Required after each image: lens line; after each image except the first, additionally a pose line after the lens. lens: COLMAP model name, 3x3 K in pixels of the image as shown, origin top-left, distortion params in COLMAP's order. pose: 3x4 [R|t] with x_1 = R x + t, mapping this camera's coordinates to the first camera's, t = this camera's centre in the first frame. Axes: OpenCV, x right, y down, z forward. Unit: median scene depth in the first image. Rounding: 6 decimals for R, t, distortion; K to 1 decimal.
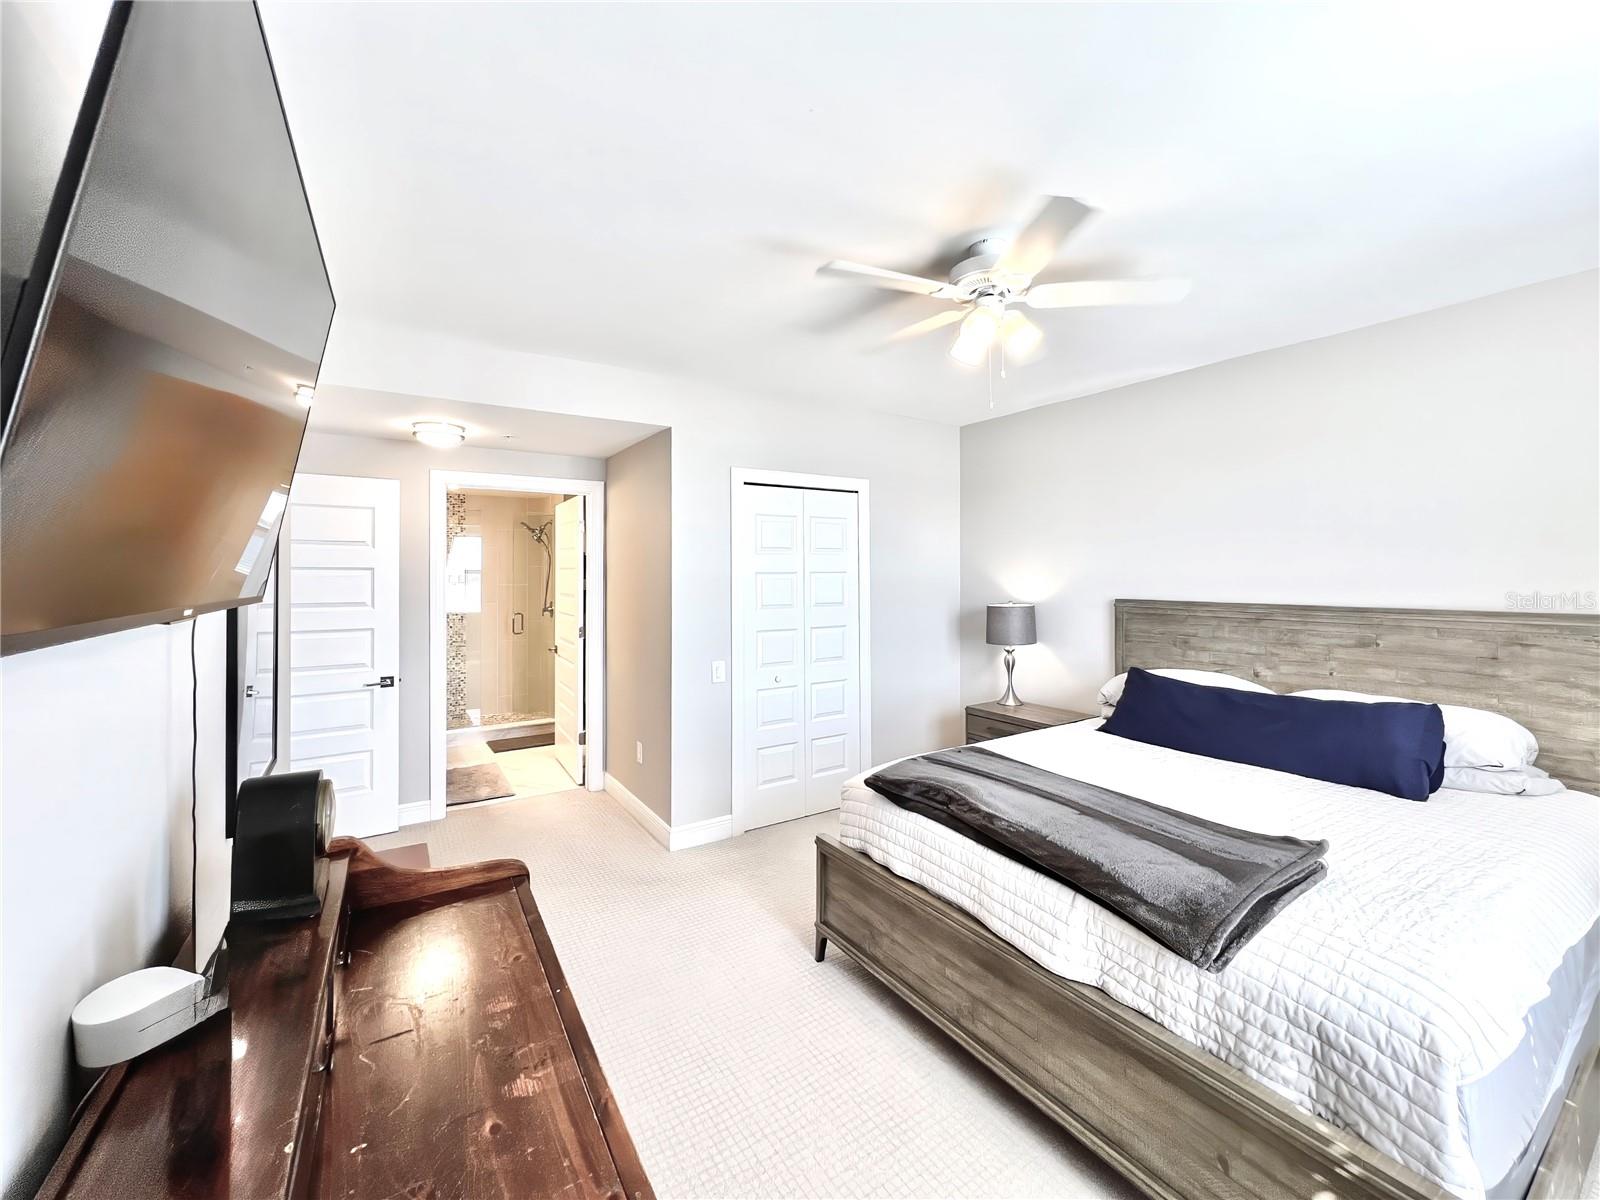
lens RADIAL K [[645.1, 0, 794.6], [0, 645.1, 556.3], [0, 0, 1]] dist [-0.000066, 0.000006]
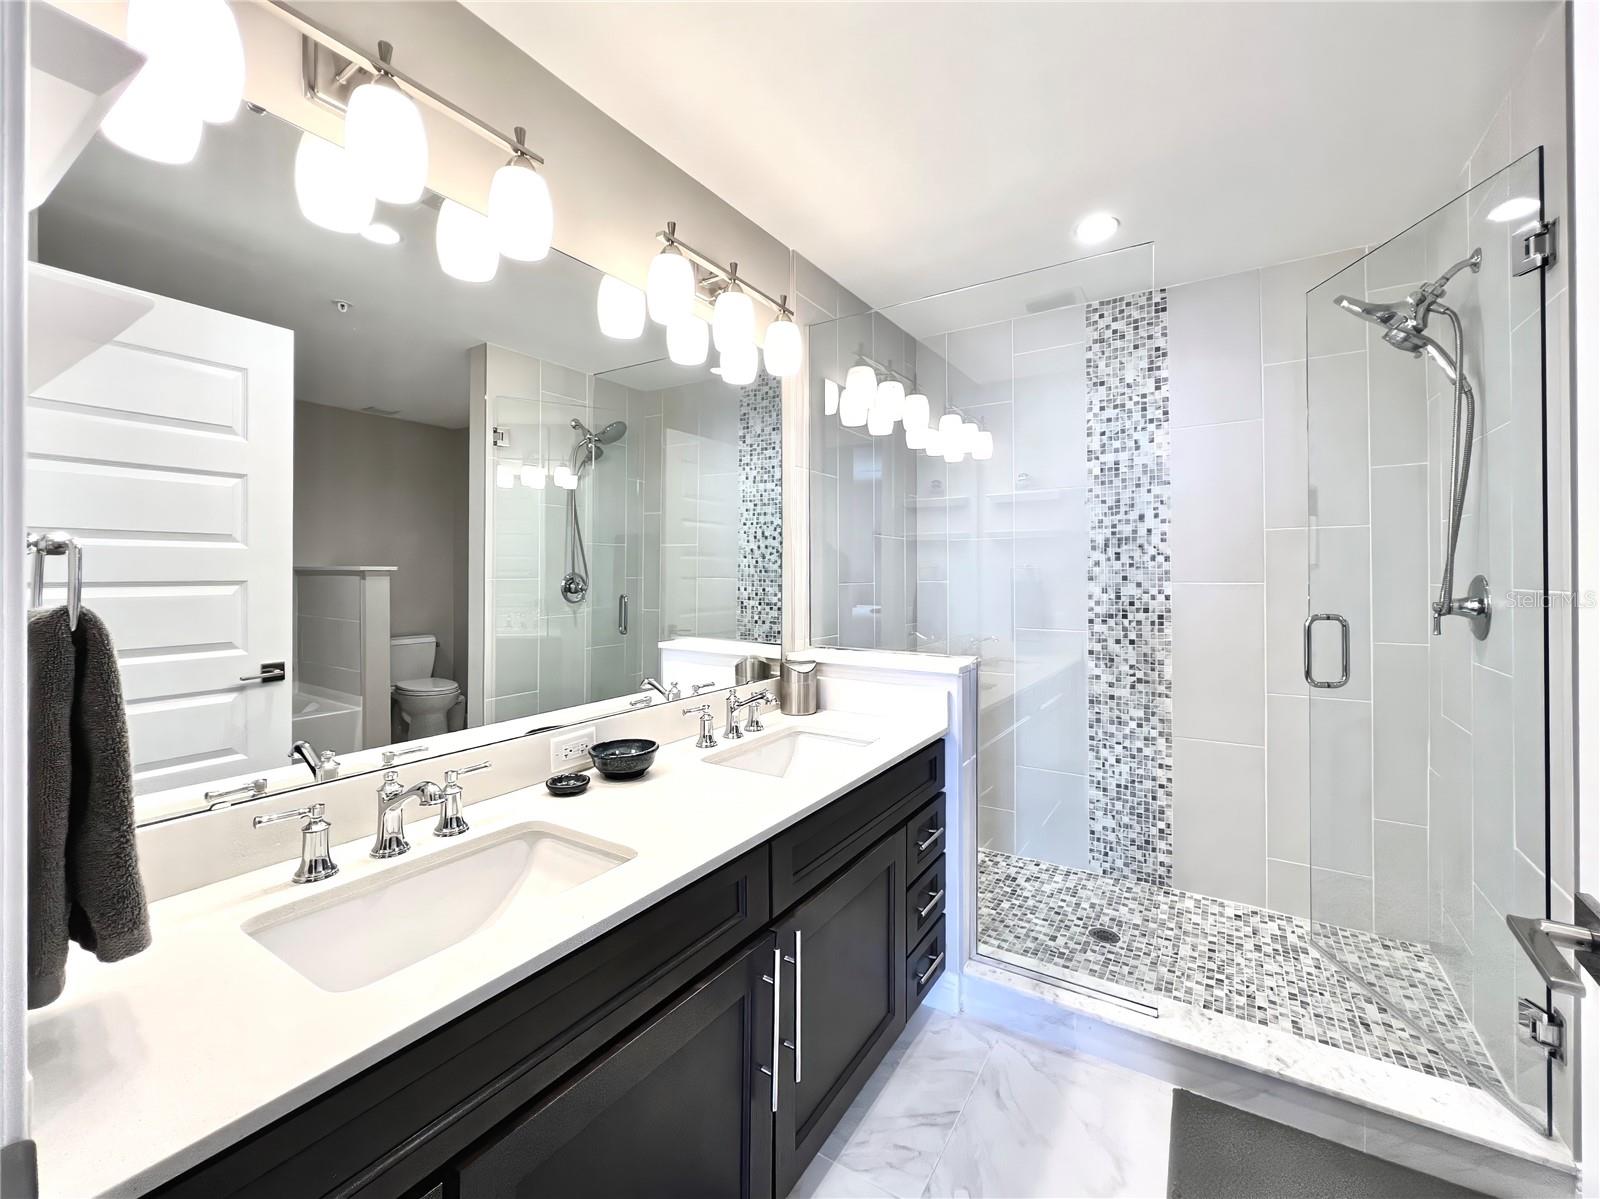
lens RADIAL K [[679.0, 0, 796.2], [0, 679.0, 580.2], [0, 0, 1]] dist [0.000049, -0.000053]
pose [[0.419155, 0.006011, -0.907895, -0.370893], [0.029138, 0.999374, 0.020070, 0.088787], [0.907447, -0.034867, 0.418718, 0.968978]]
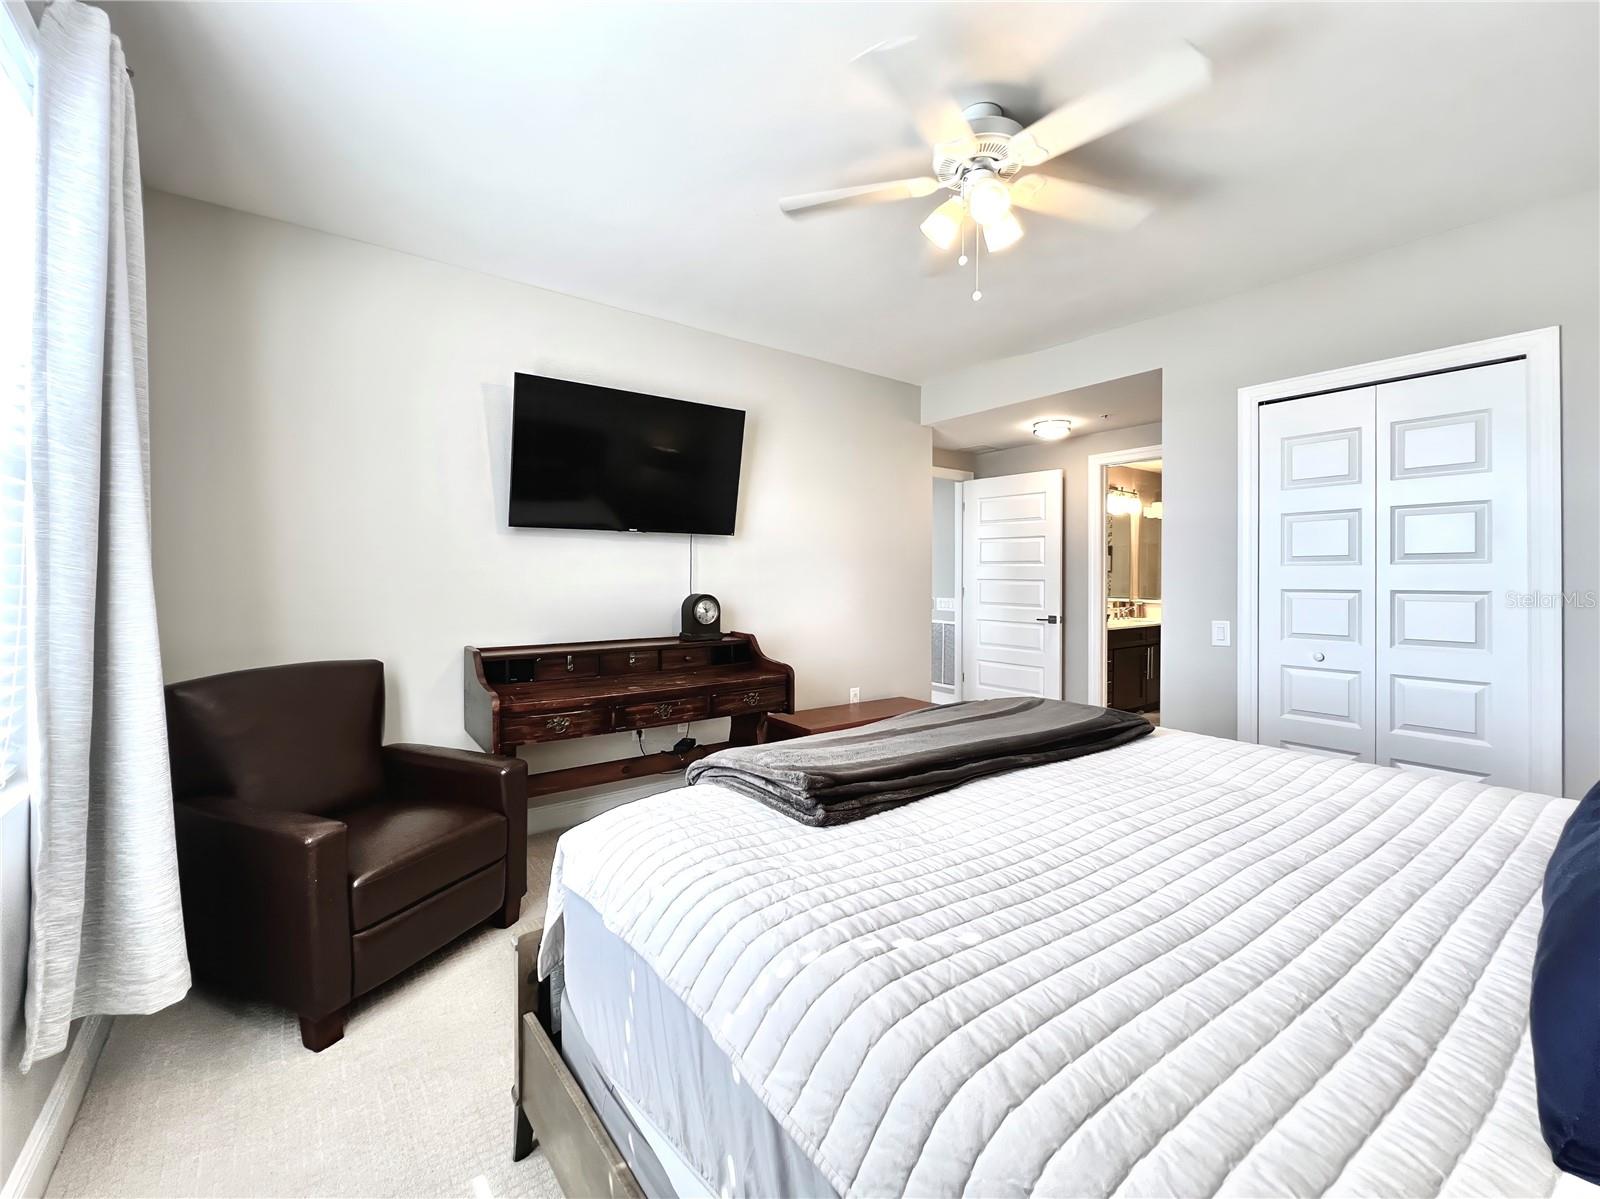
lens RADIAL K [[679.0, 0, 796.2], [0, 679.0, 580.2], [0, 0, 1]] dist [0.000049, -0.000053]
pose [[0.066143, 0.011066, -0.997749, 0.638753], [0.026757, 0.999559, 0.012860, 0.069248], [0.997451, -0.027547, 0.065818, 0.324282]]
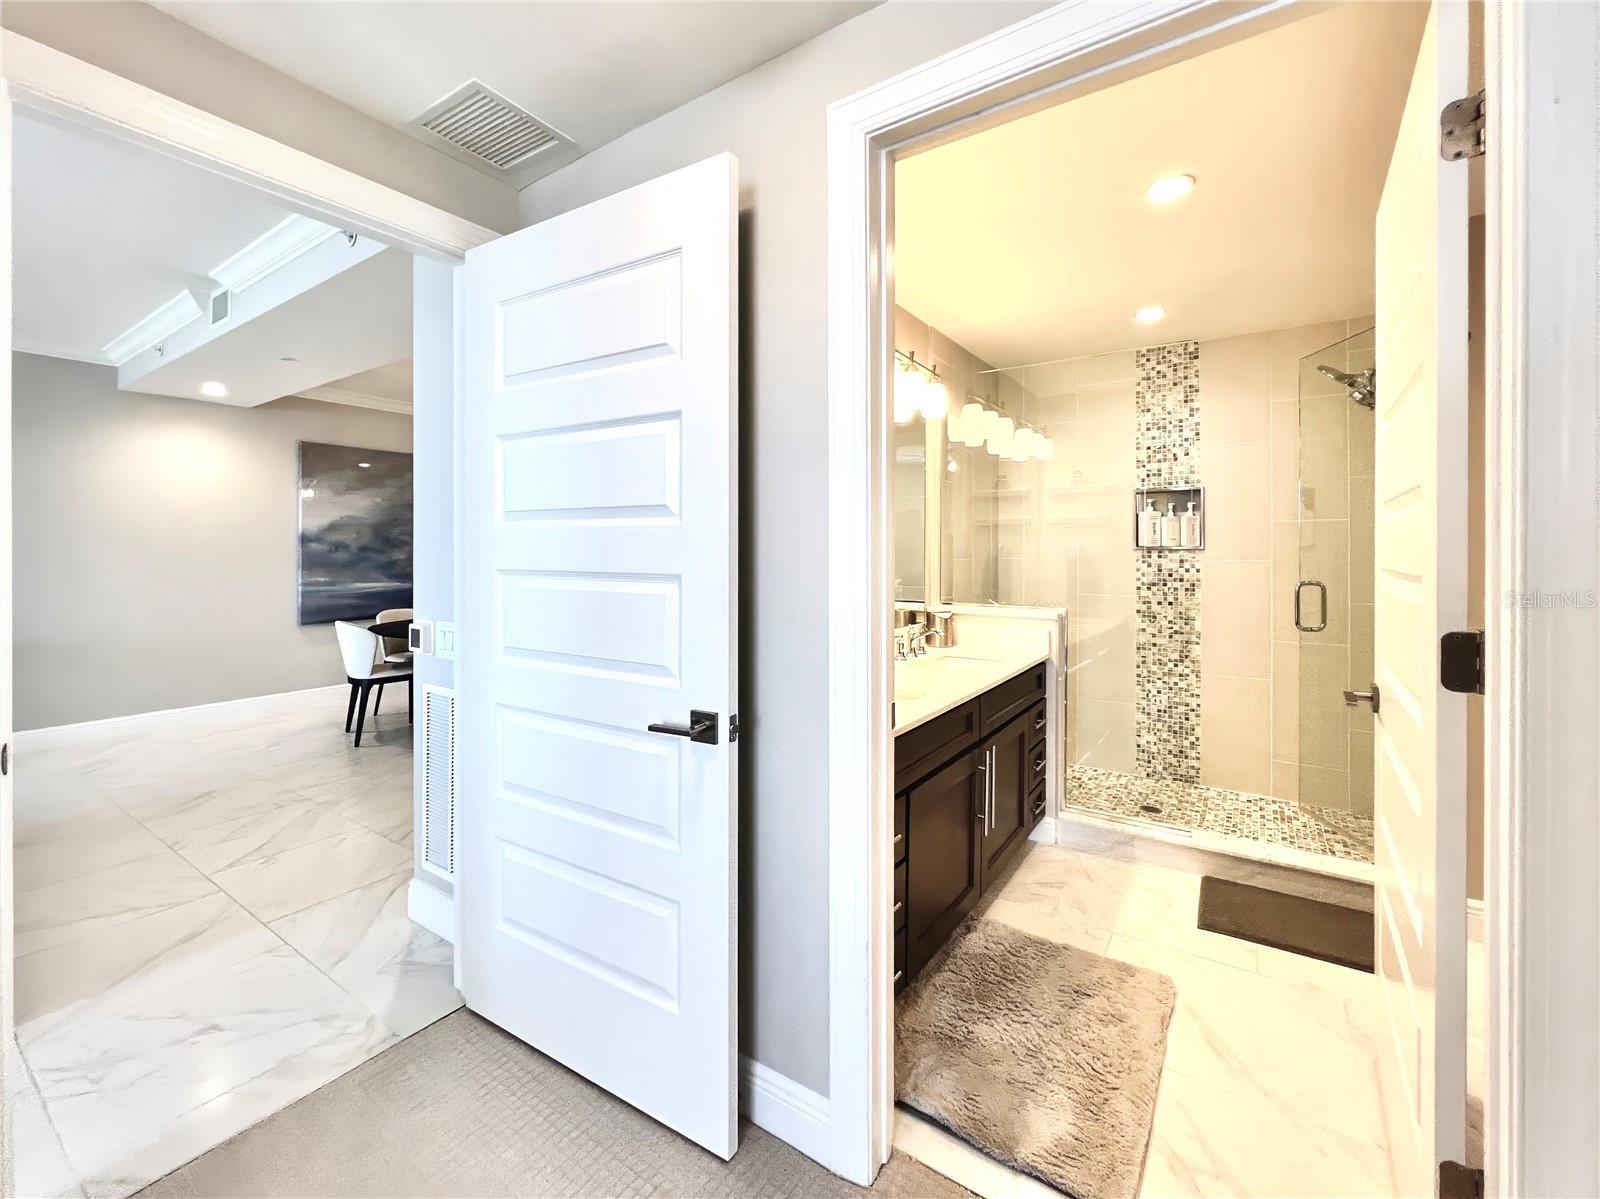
lens RADIAL K [[645.1, 0, 794.6], [0, 645.1, 555.8], [0, 0, 1]] dist [-0.000066, 0.000006]
pose [[0.370012, 0.009543, -0.928978, -0.242873], [0.024280, 0.999506, 0.019938, 0.081015], [0.928710, -0.029933, 0.369598, 0.788868]]
